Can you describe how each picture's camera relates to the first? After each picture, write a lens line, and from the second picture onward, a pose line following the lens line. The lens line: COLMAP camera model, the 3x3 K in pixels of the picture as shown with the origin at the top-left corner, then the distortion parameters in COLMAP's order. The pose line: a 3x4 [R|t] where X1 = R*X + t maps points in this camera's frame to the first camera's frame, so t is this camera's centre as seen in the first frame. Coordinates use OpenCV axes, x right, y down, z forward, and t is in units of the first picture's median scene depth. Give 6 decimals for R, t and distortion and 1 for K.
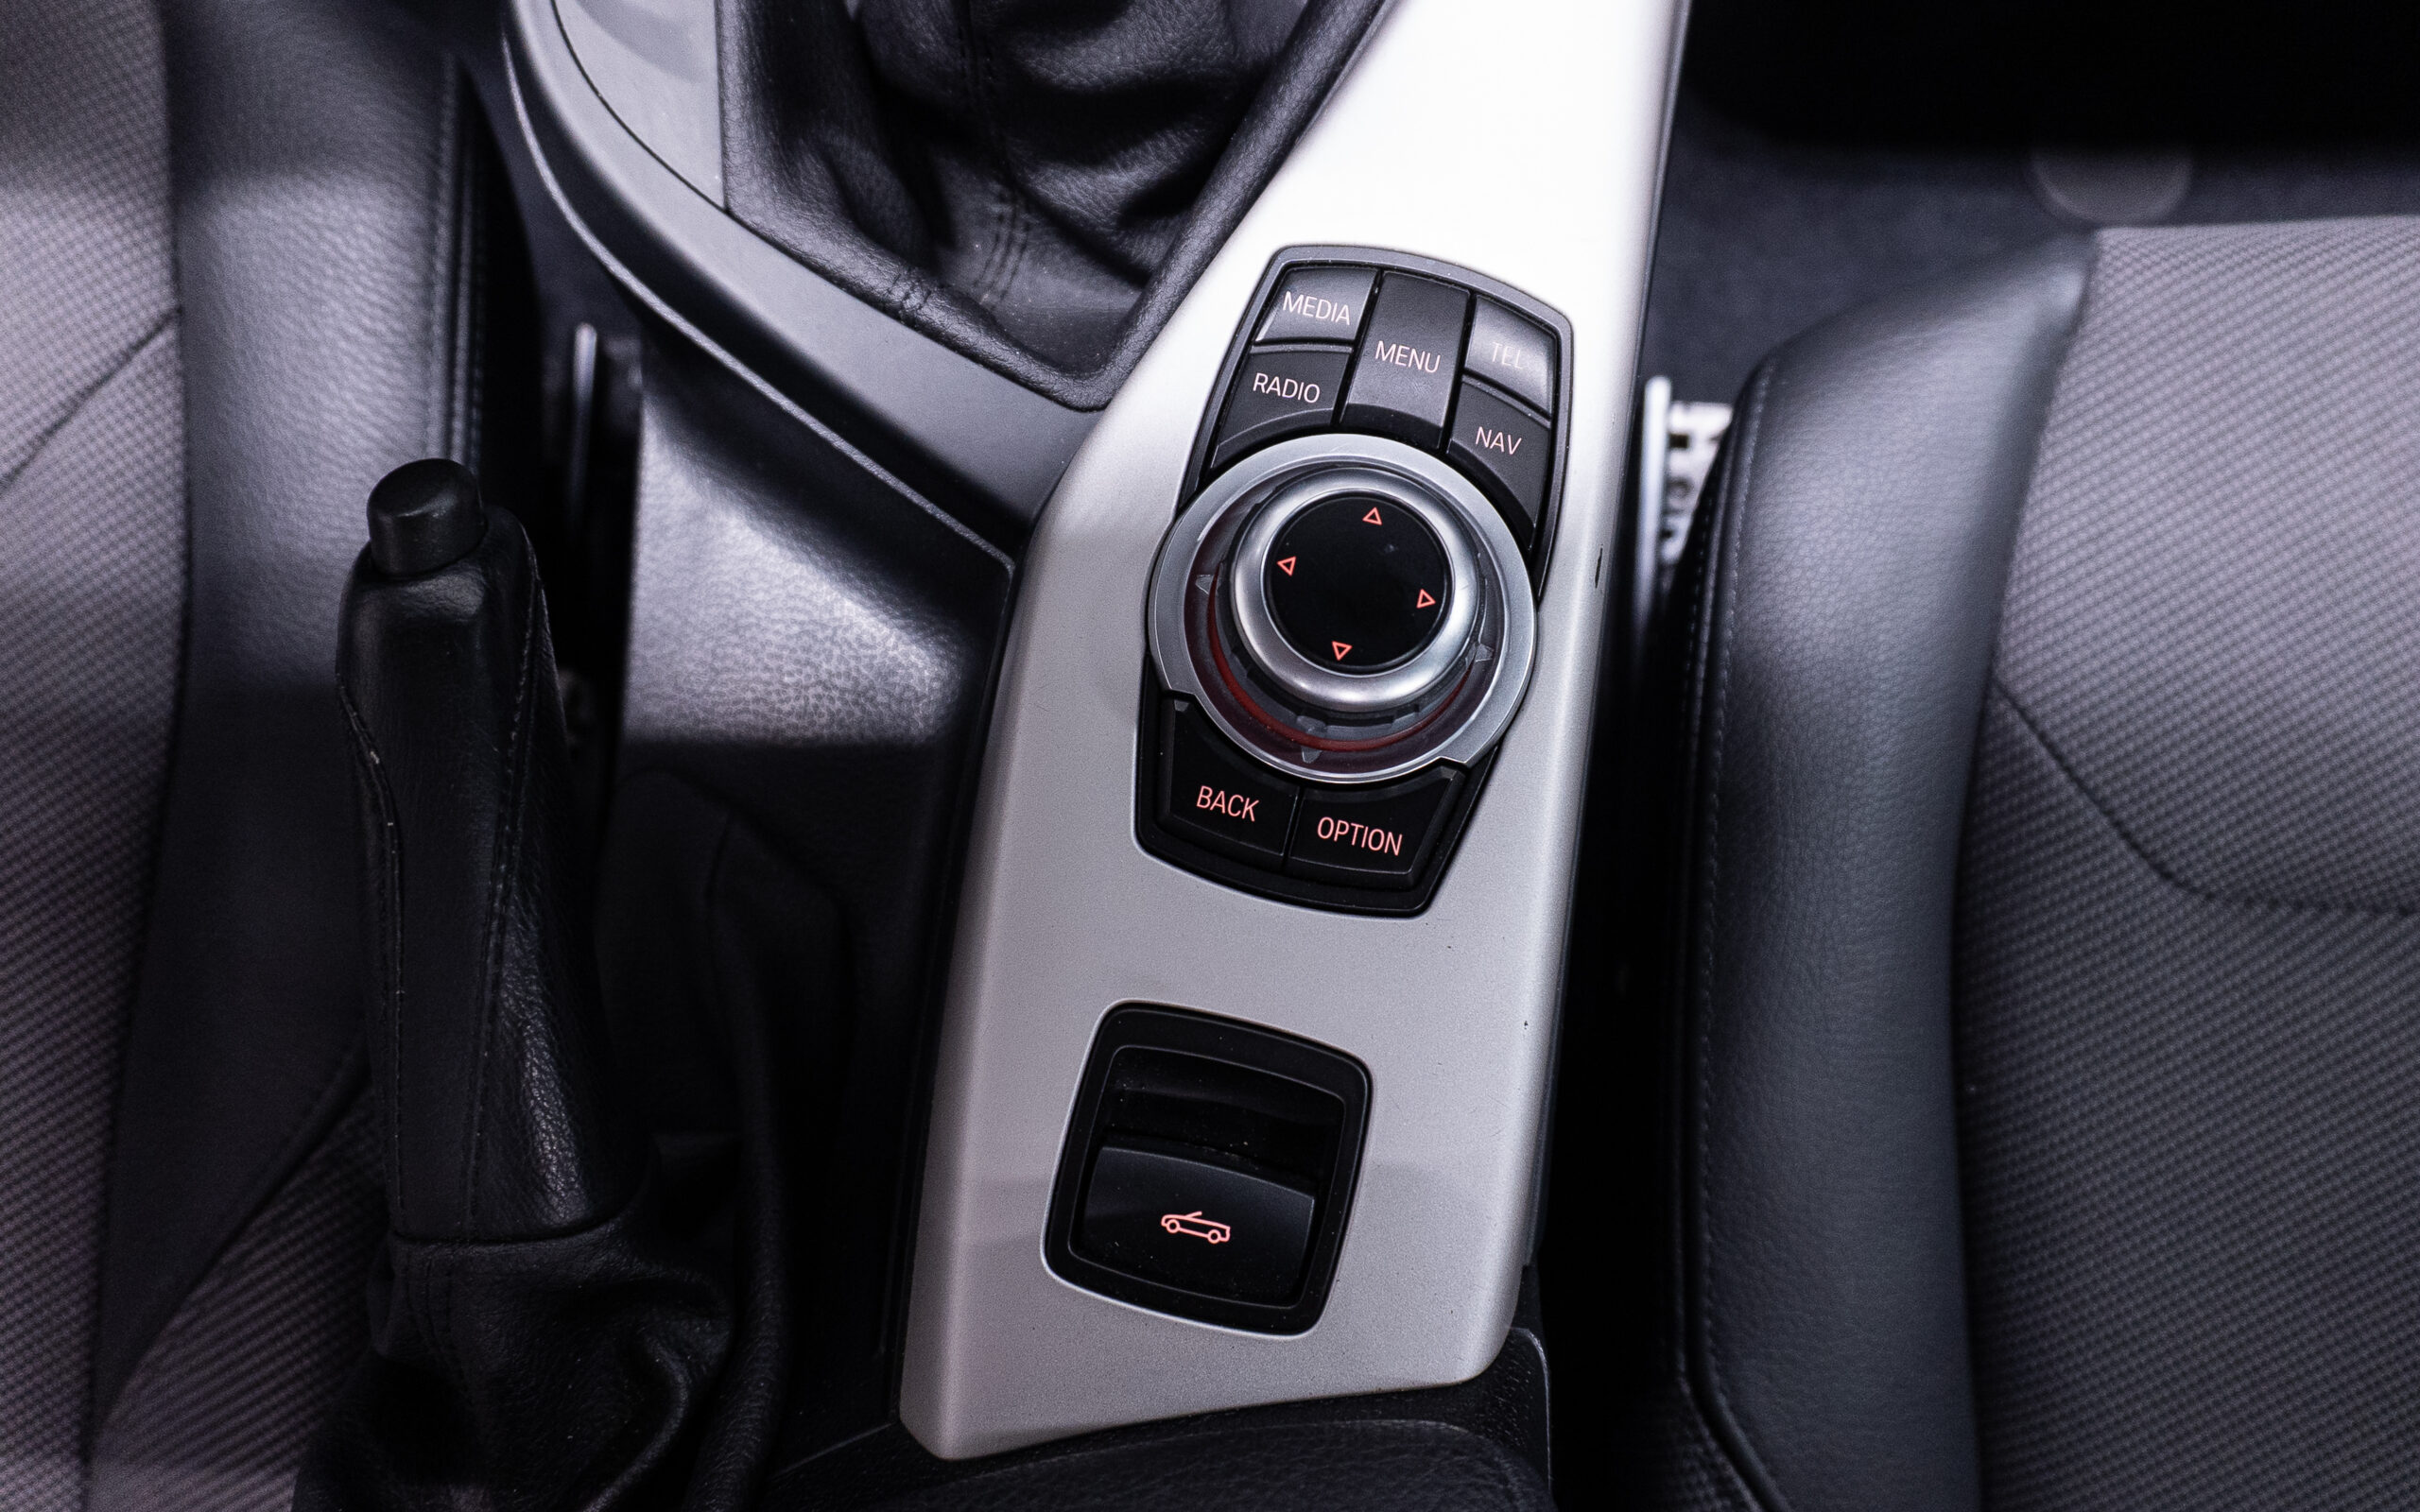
lens RADIAL K [[1659.4, 0, 1303.7], [0, 1659.4, 749.4], [0, 0, 1]] dist [-0.011049, -0.004150]
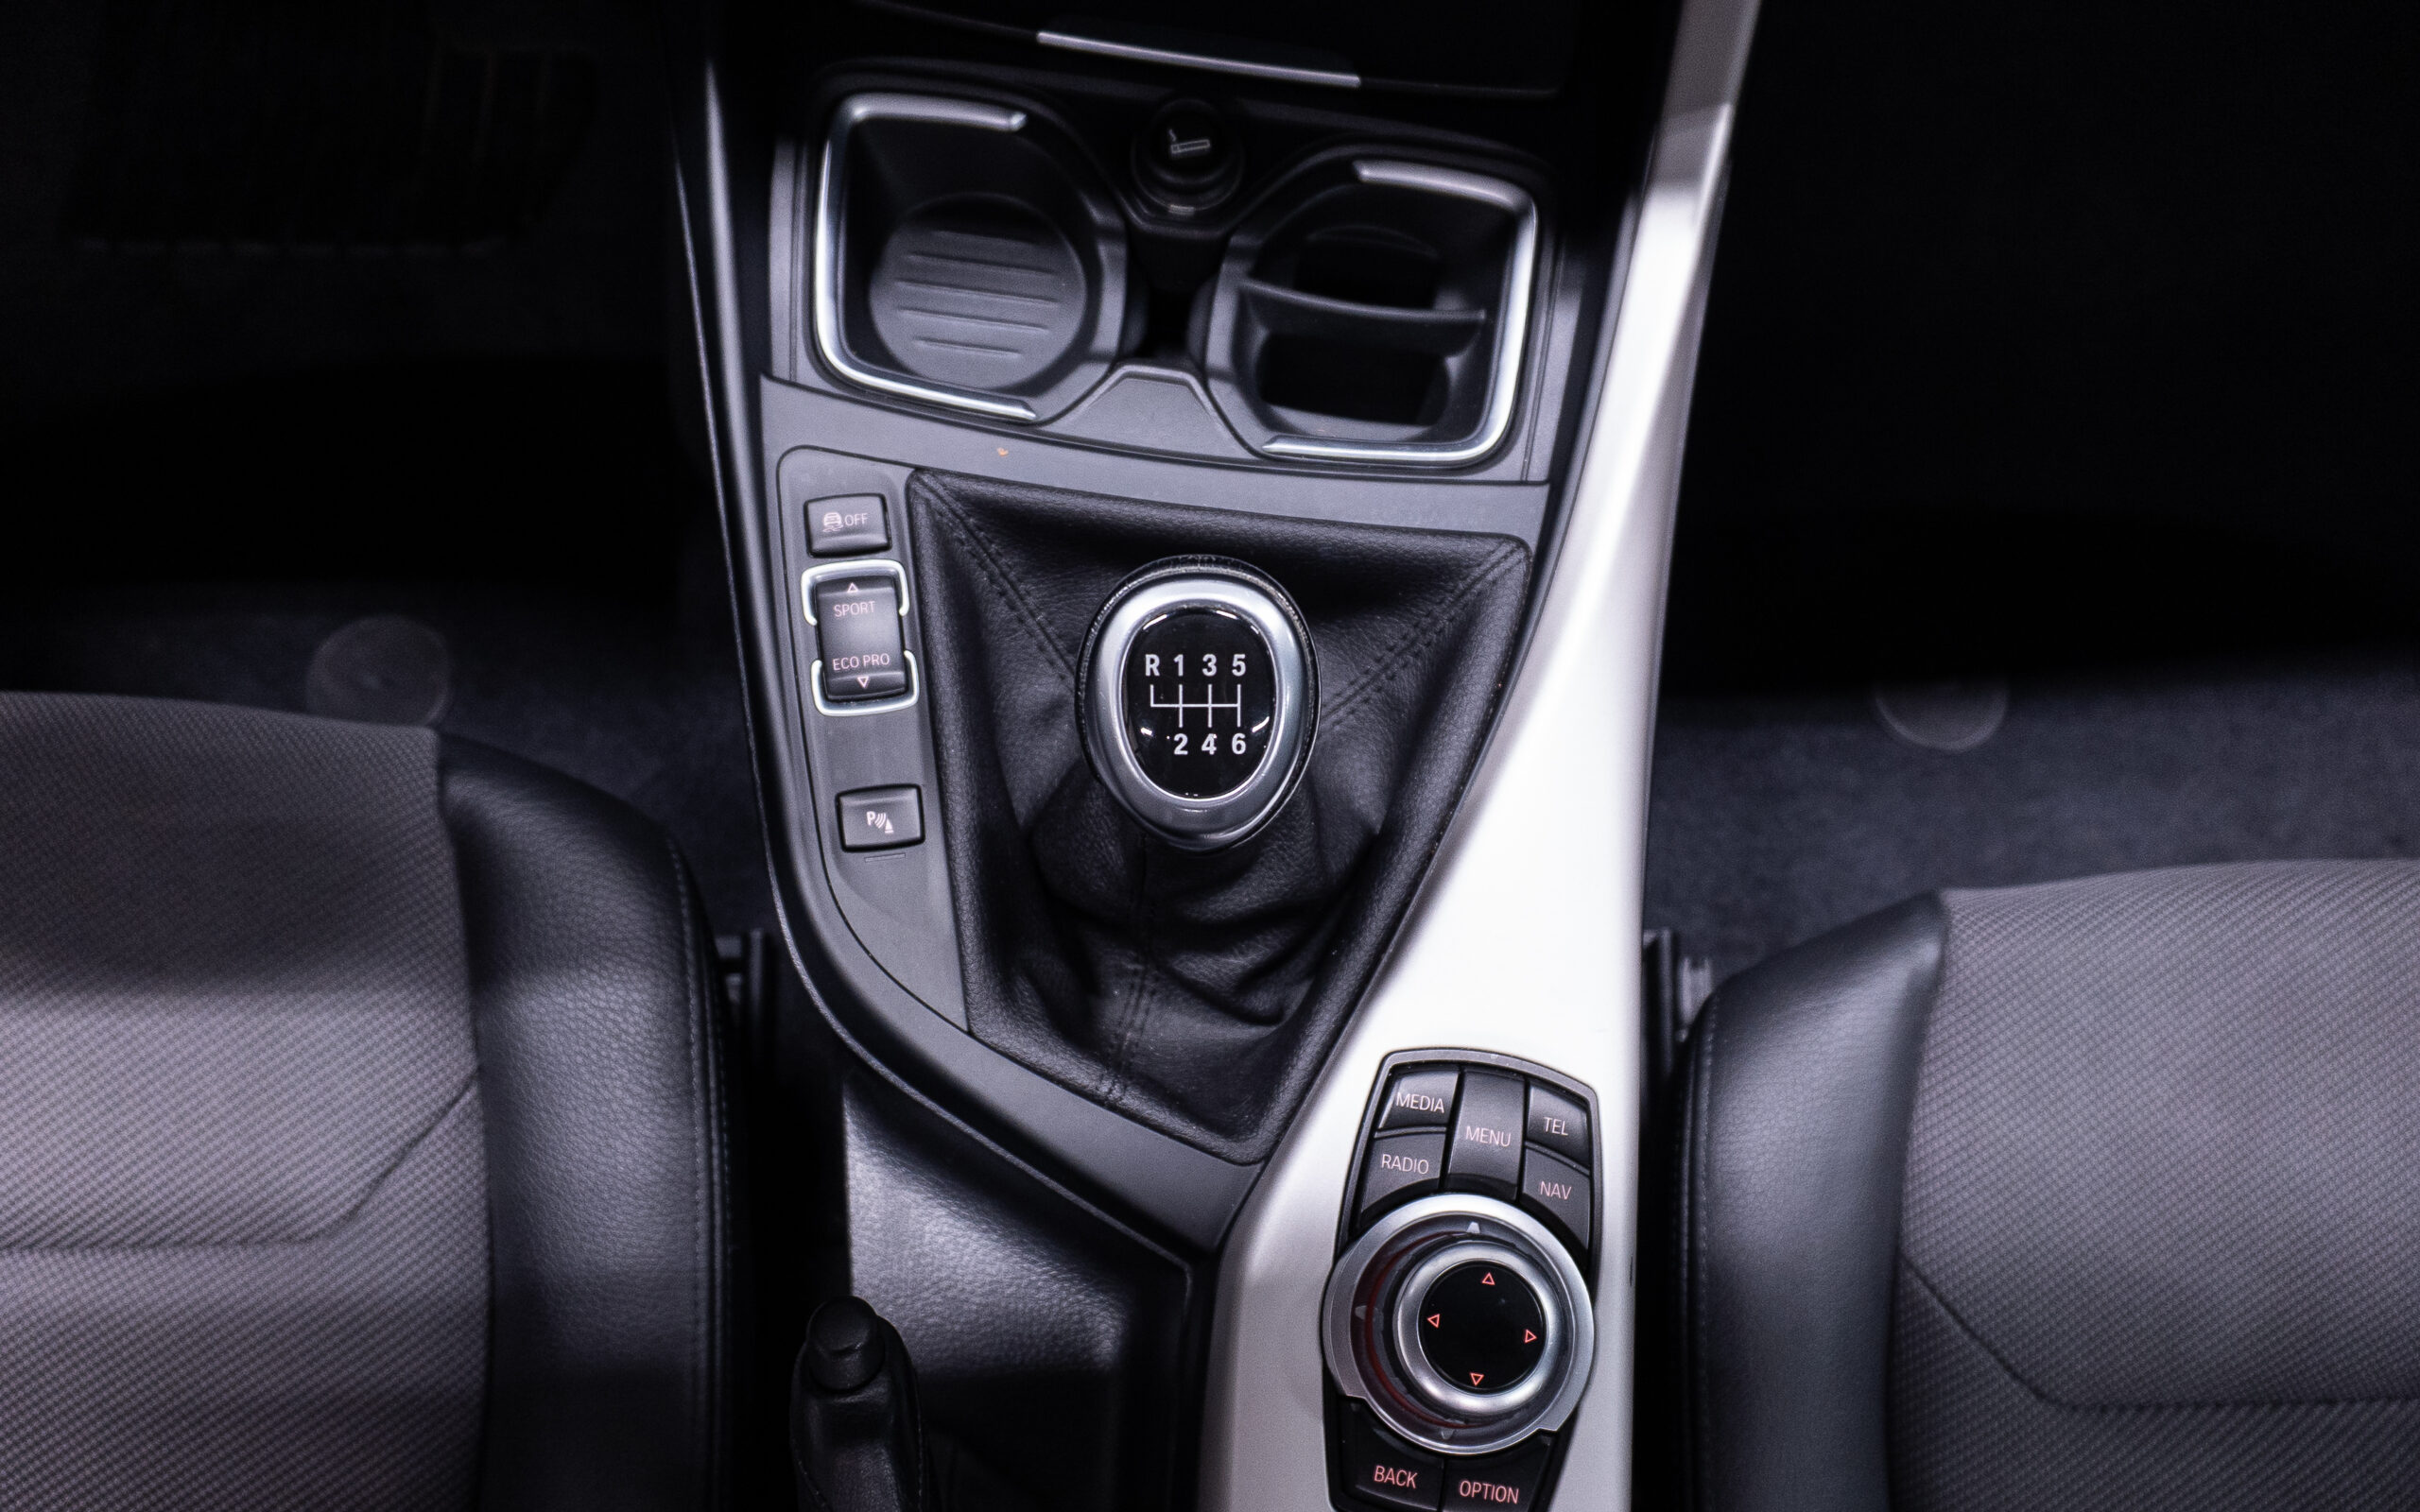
lens RADIAL K [[1759.2, 0, 1212.1], [0, 1759.2, 893.9], [0, 0, 1]] dist [-0.014637, -0.004105]
pose [[0.996456, -0.068696, 0.048547, -0.181925], [0.071277, 0.996015, -0.053613, -0.298223], [-0.044671, 0.056884, 0.997381, -0.394616]]
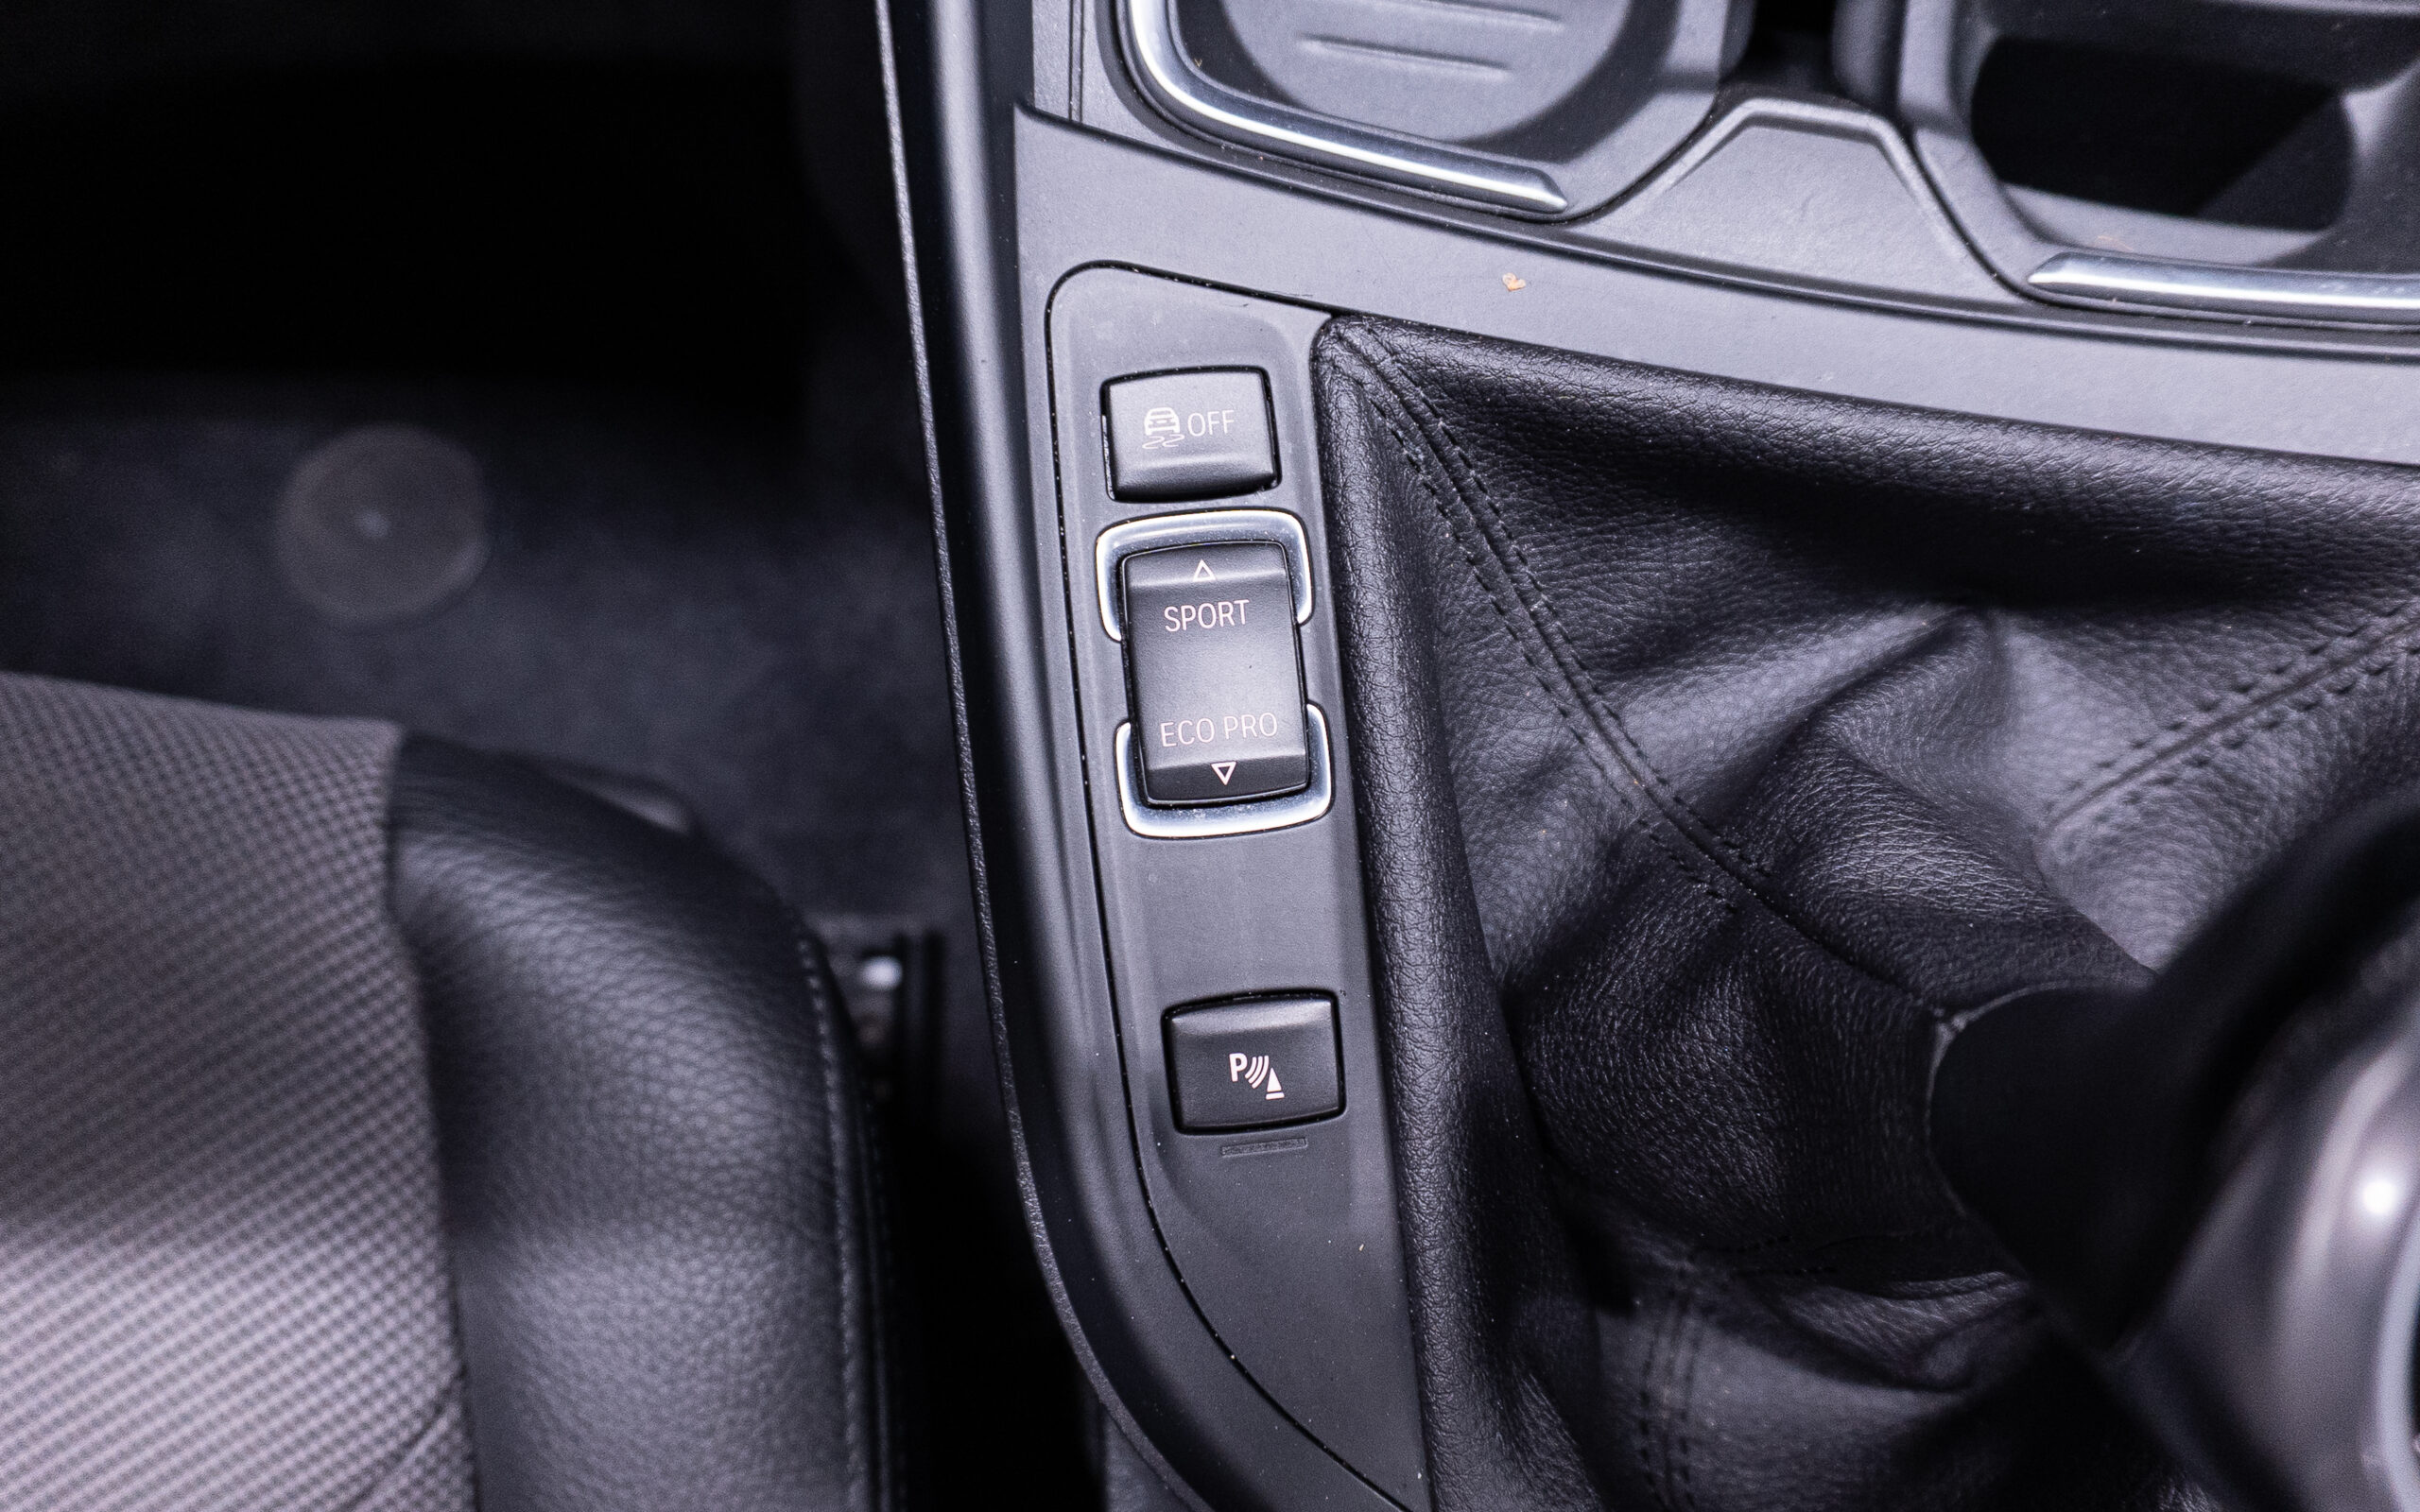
lens RADIAL K [[1659.4, 0, 1221.0], [0, 1659.4, 696.6], [0, 0, 1]] dist [-0.011049, -0.004150]
pose [[0.999051, -0.042257, 0.010595, -0.365505], [0.042152, 0.999061, 0.009995, -0.567344], [-0.011008, -0.009538, 0.999894, 0.302779]]
